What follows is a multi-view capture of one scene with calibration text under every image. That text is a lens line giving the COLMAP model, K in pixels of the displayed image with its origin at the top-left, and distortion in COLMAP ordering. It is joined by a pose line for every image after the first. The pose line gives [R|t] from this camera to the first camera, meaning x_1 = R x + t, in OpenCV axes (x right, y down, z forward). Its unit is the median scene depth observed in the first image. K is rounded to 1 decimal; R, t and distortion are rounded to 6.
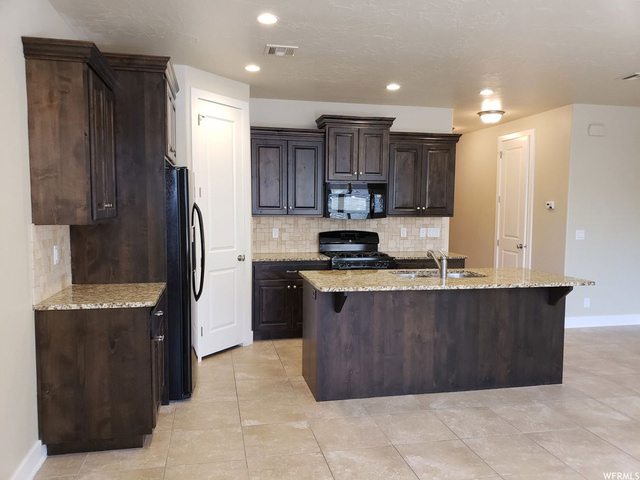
lens RADIAL K [[501.6, 0, 316.0], [0, 501.6, 240.4], [0, 0, 1]] dist [0.030789, -0.011648]
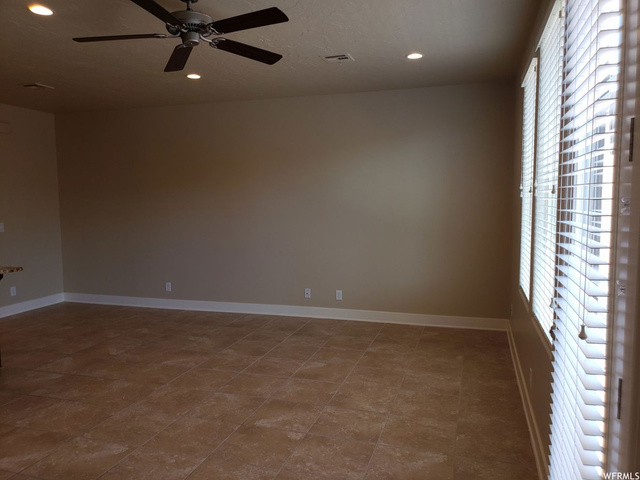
lens RADIAL K [[501.6, 0, 319.4], [0, 501.6, 240.6], [0, 0, 1]] dist [0.030789, -0.011648]
pose [[0.486935, -0.087219, 0.869072, -0.100018], [0.076897, 0.995419, 0.056814, 0.009983], [-0.870046, 0.039164, 0.491412, -0.128968]]
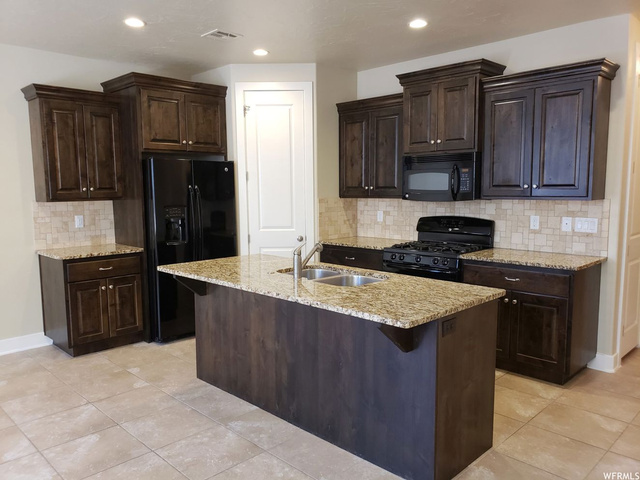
lens RADIAL K [[501.6, 0, 316.2], [0, 501.6, 239.9], [0, 0, 1]] dist [0.030789, -0.011648]
pose [[0.534092, 0.075603, -0.842039, 0.933922], [-0.043924, 0.997130, 0.061668, -0.033891], [0.844285, 0.004049, 0.535880, 0.620261]]
